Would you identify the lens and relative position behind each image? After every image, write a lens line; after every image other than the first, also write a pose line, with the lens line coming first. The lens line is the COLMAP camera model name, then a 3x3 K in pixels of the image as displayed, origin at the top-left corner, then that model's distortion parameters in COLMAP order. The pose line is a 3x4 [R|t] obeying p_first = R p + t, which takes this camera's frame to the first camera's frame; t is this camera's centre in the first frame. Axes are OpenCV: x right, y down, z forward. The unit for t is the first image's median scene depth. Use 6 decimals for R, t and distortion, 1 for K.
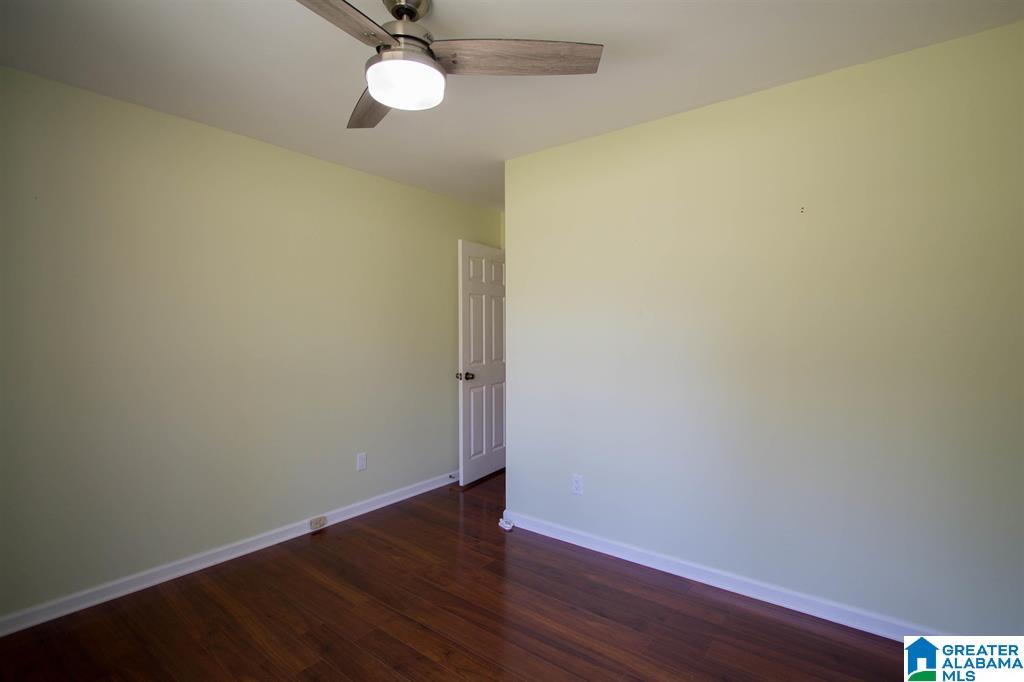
lens RADIAL K [[481.5, 0, 514.3], [0, 481.5, 340.8], [0, 0, 1]] dist [-0.001802, 0.000092]
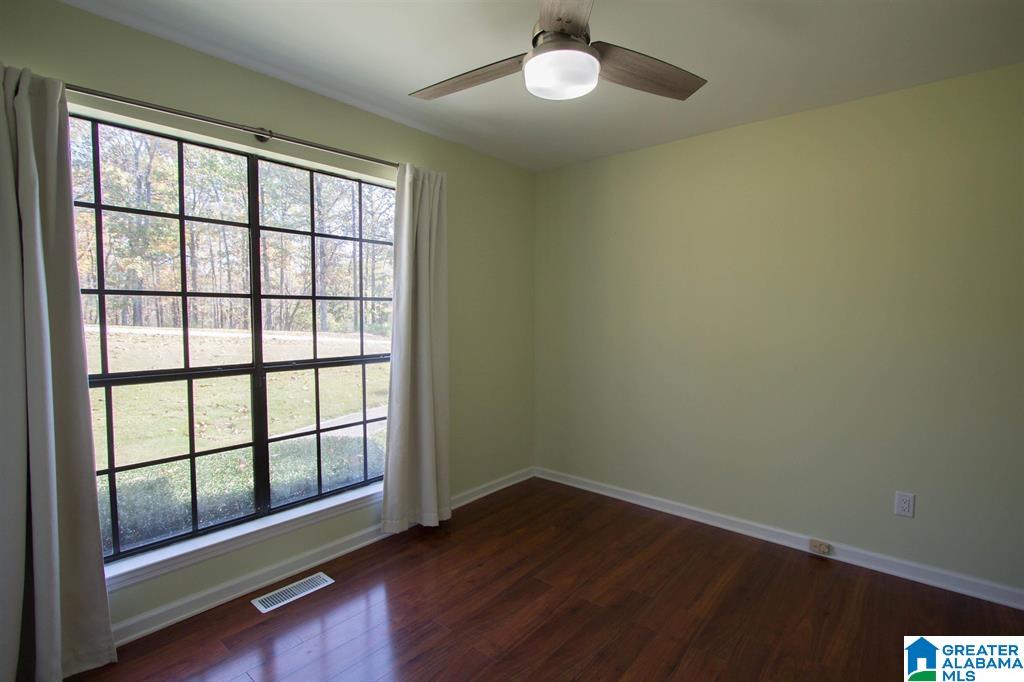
lens RADIAL K [[501.6, 0, 512.0], [0, 501.6, 341.0], [0, 0, 1]] dist [-0.001747, -0.000175]
pose [[-0.060886, 0.062598, -0.996180, 0.523328], [-0.011004, 0.997929, 0.063380, -0.029528], [0.998084, 0.014821, -0.060071, 0.582061]]
